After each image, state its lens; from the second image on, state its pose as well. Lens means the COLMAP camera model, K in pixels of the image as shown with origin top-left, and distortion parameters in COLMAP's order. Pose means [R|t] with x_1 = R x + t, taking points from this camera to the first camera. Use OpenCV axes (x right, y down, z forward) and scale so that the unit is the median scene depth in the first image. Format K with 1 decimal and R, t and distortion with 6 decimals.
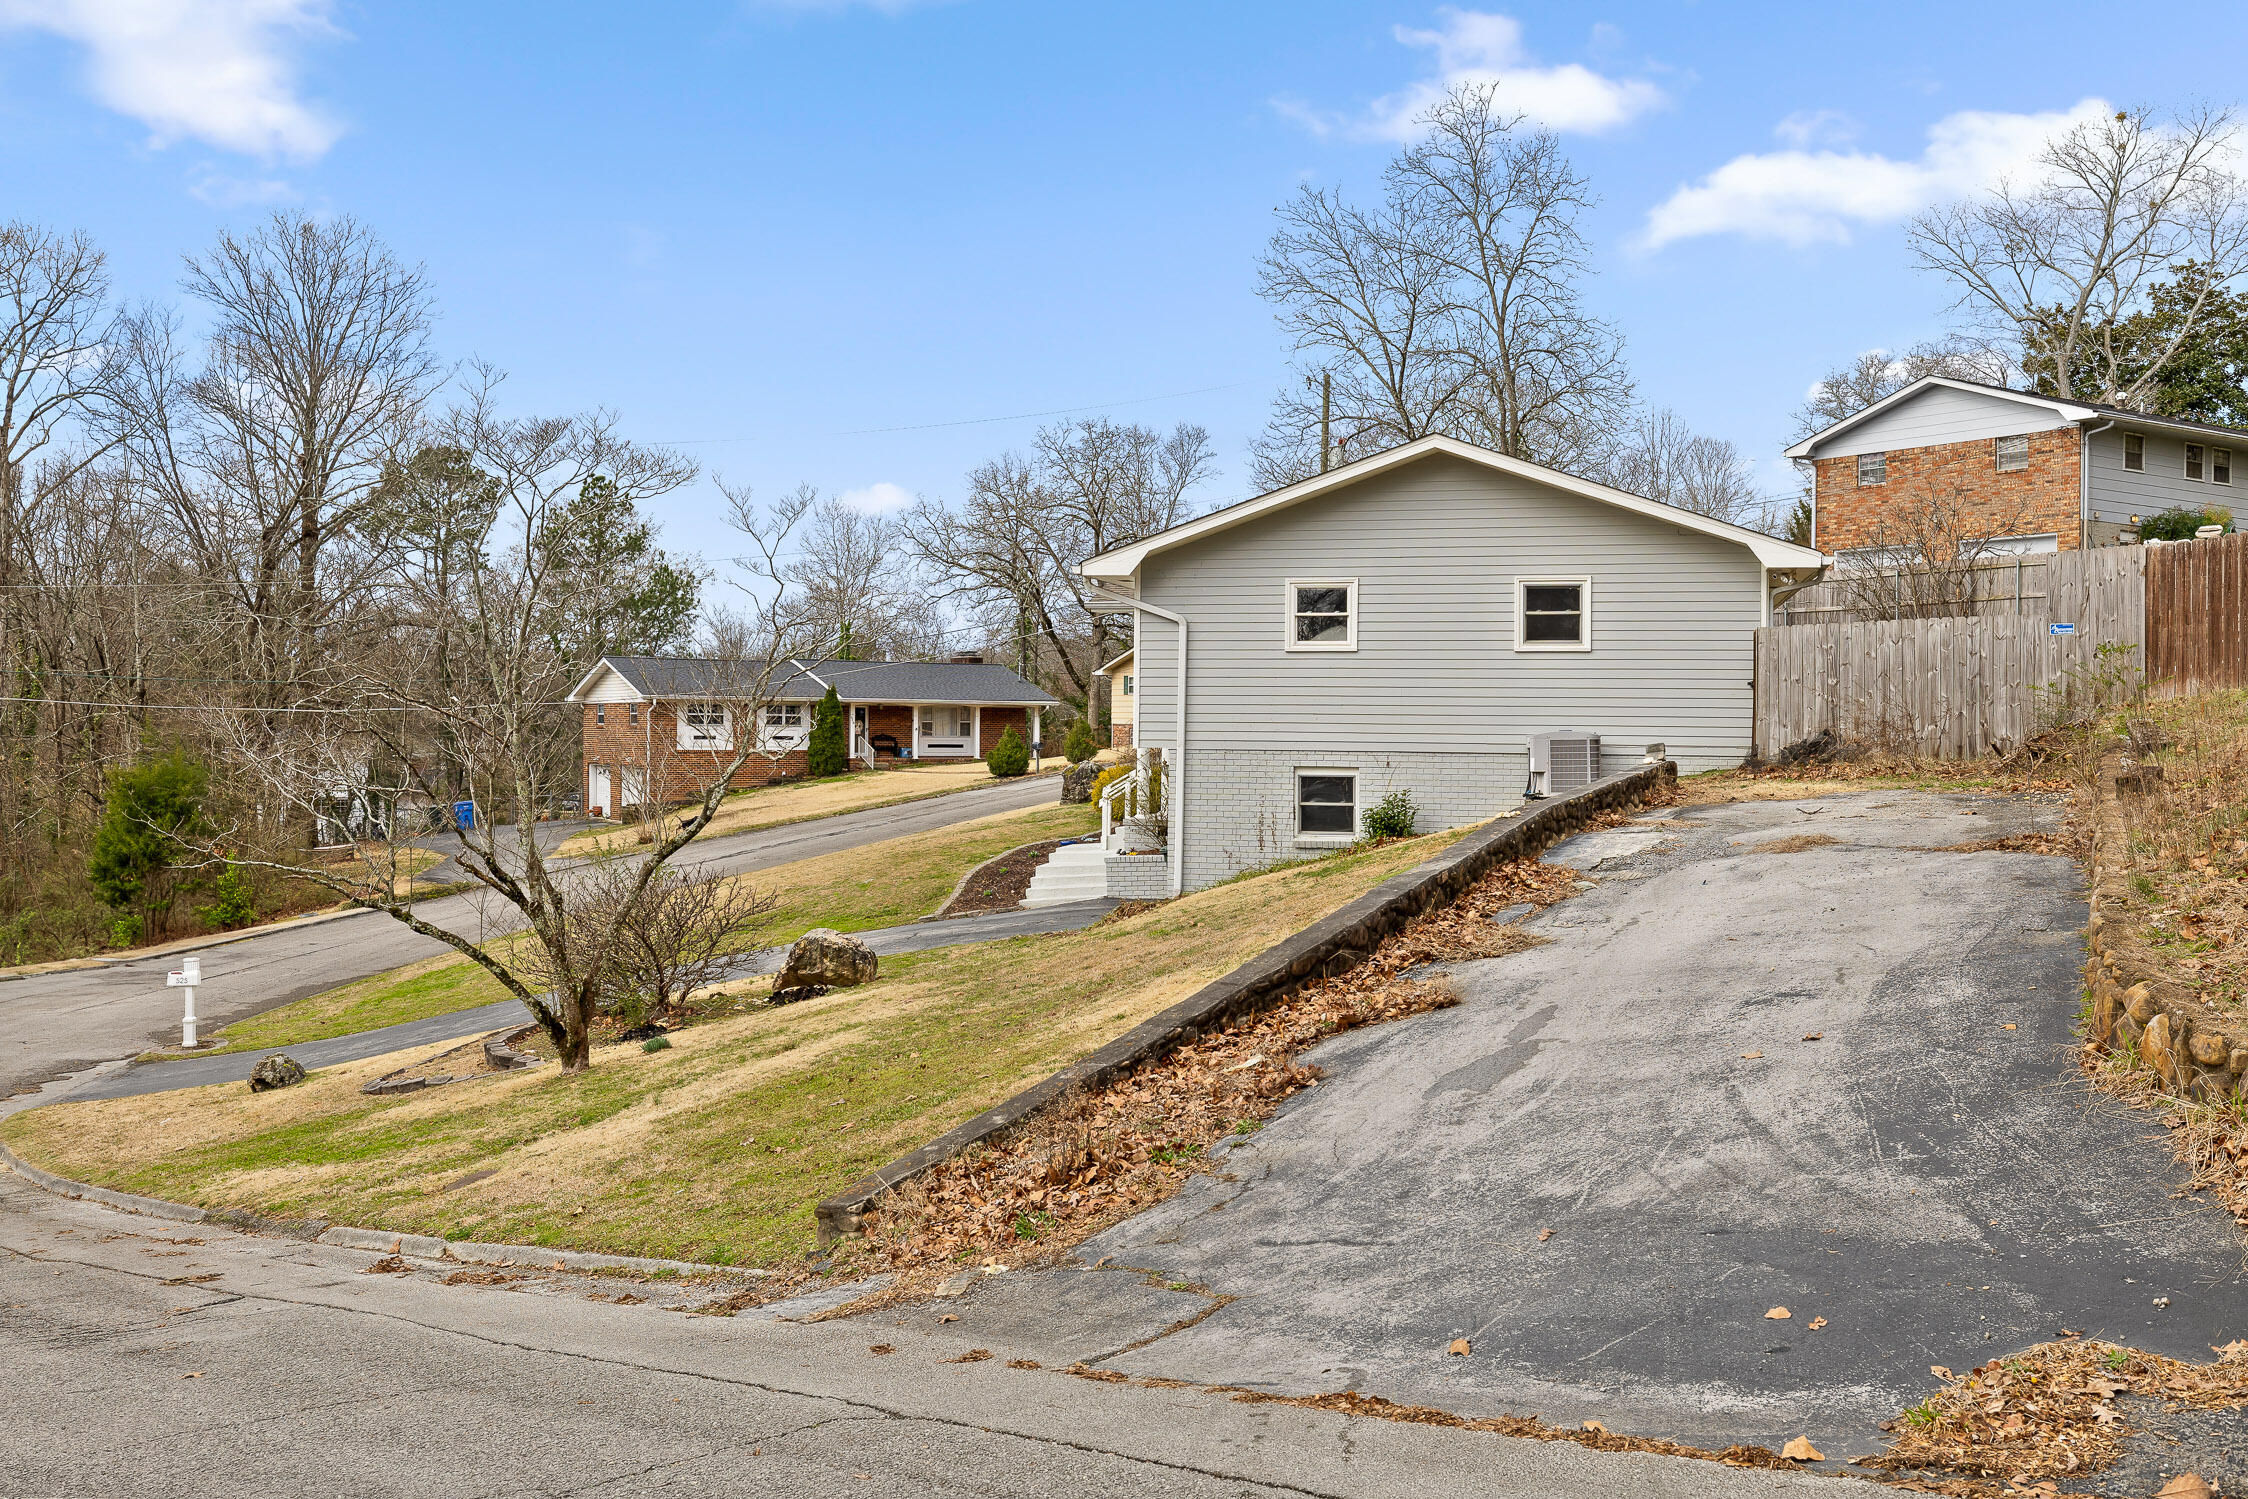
lens RADIAL K [[1979.3, 0, 1116.7], [0, 1979.3, 747.0], [0, 0, 1]] dist [0.001500, 0.009042]
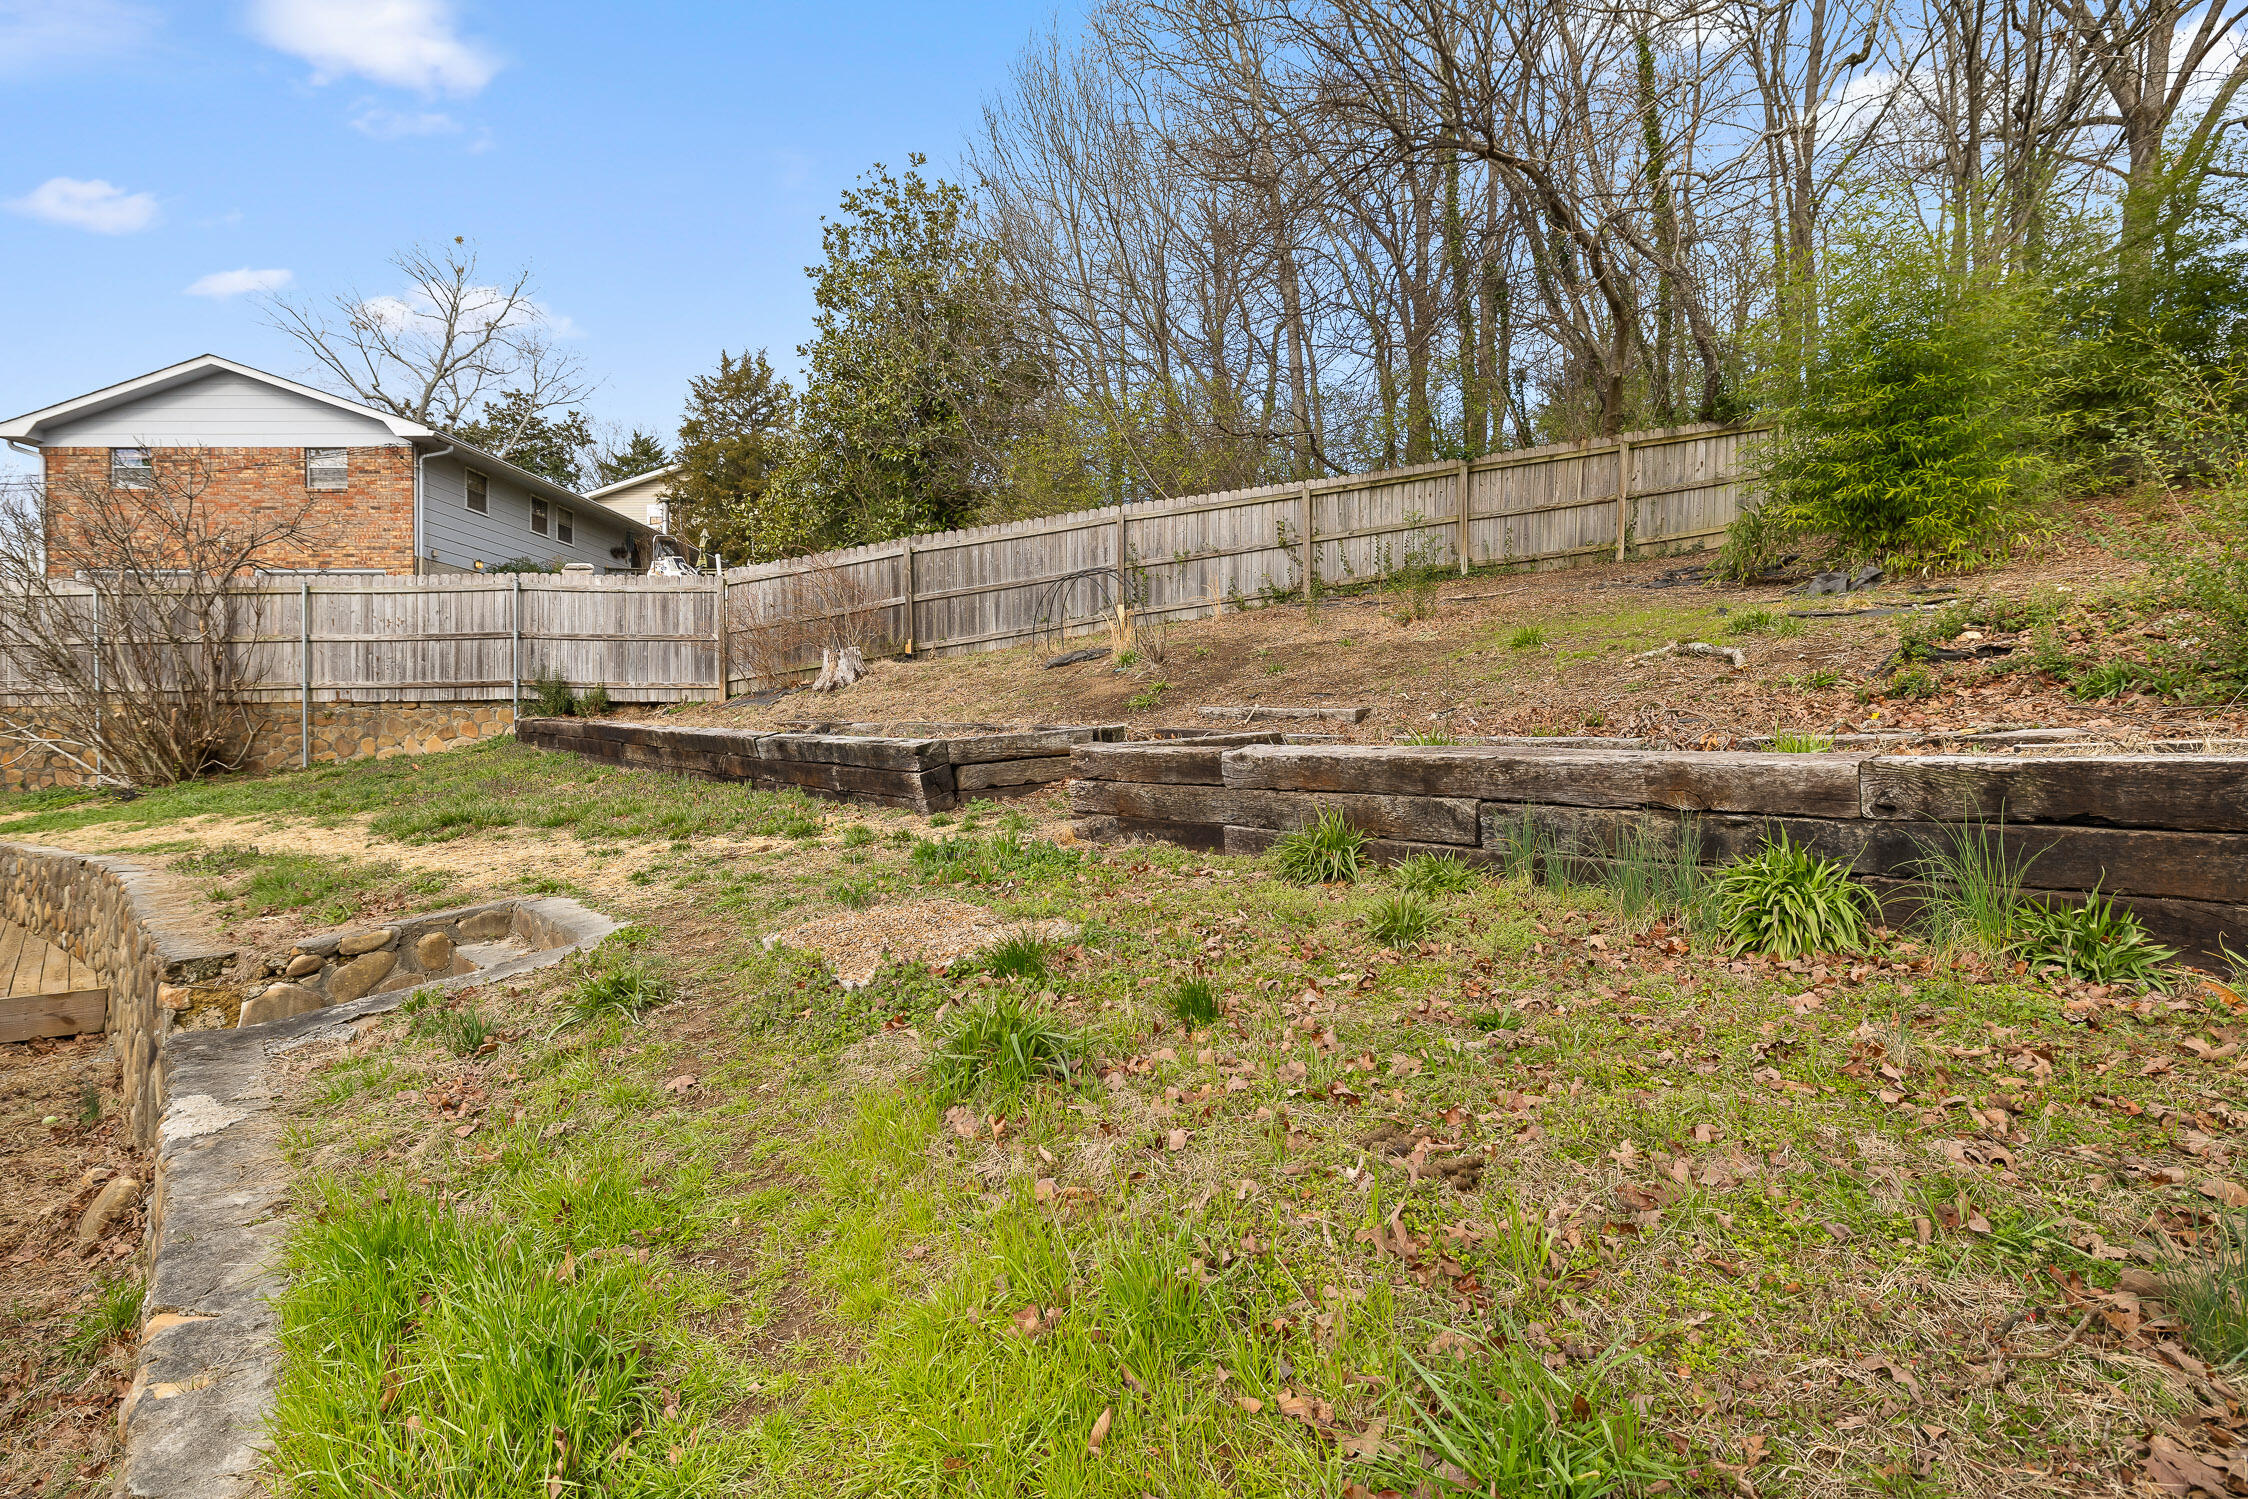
lens RADIAL K [[1178.6, 0, 1131.4], [0, 1178.6, 733.5], [0, 0, 1]] dist [-0.006767, 0.003912]
pose [[0.553220, -0.003579, 0.833028, 0.210621], [0.013543, 0.999897, -0.004698, -0.028967], [-0.832925, 0.013881, 0.553211, 0.415582]]
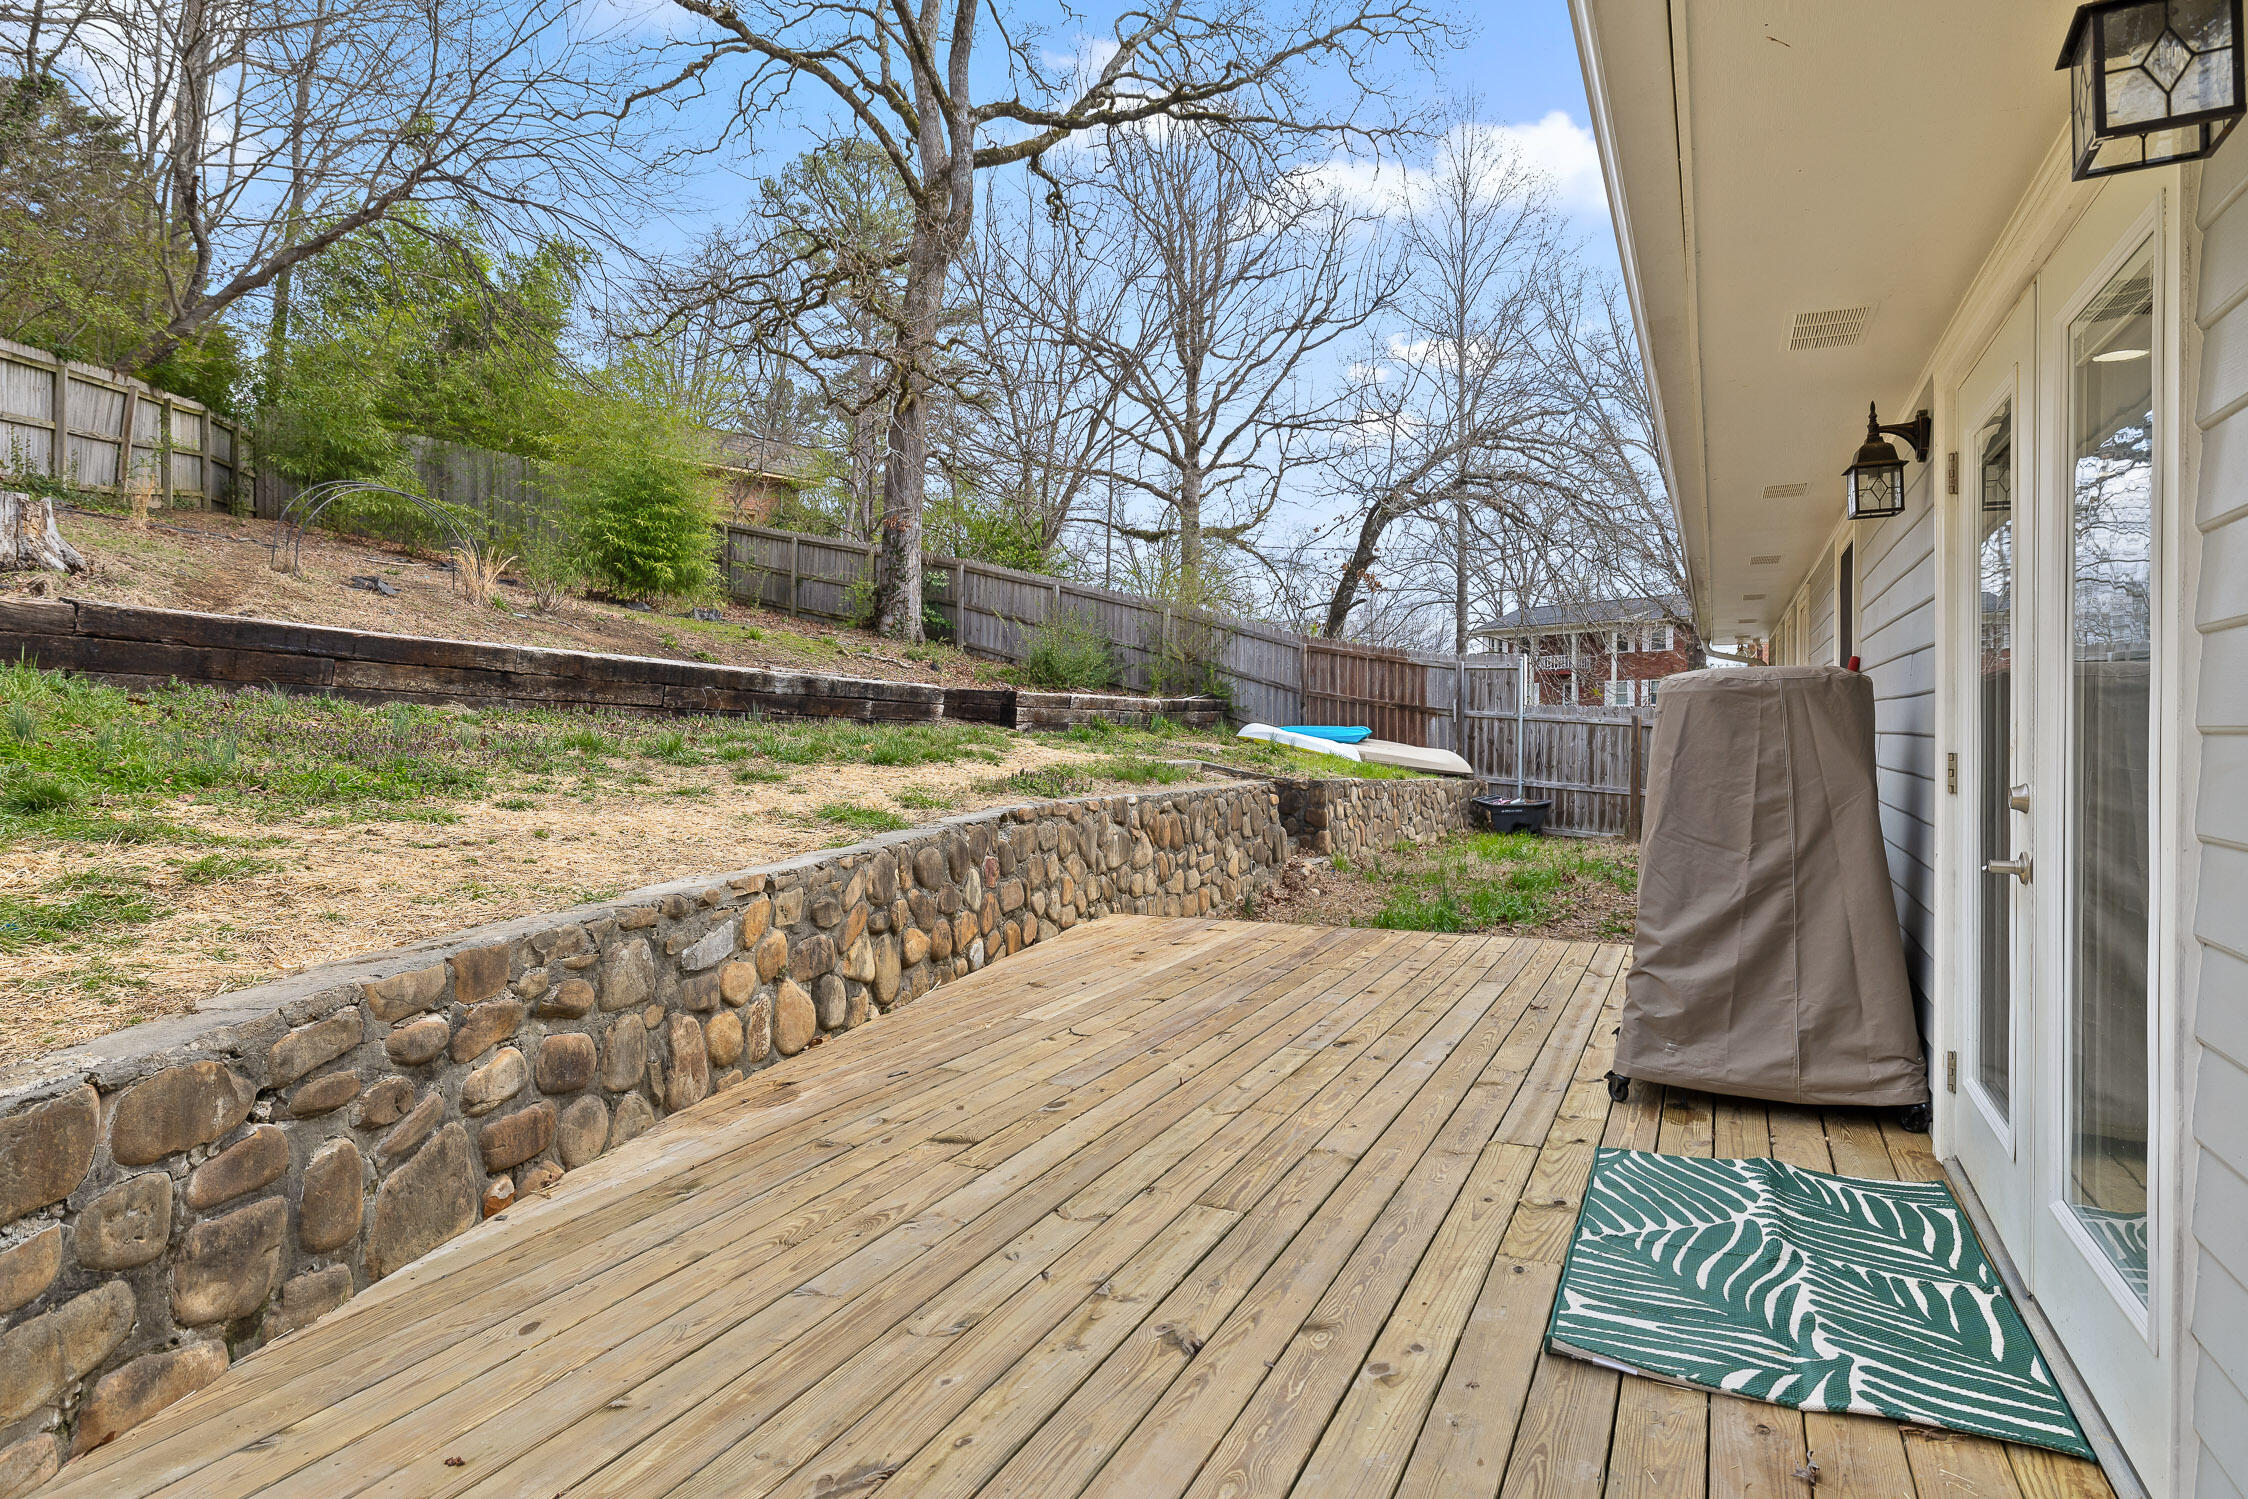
lens RADIAL K [[1310.0, 0, 1123.9], [0, 1310.0, 741.2], [0, 0, 1]] dist [-0.001261, -0.000369]
pose [[-0.985139, -0.009649, 0.171486, 0.233475], [-0.006148, 0.999762, 0.020931, -0.024096], [-0.171647, 0.019566, -0.984964, 0.743121]]
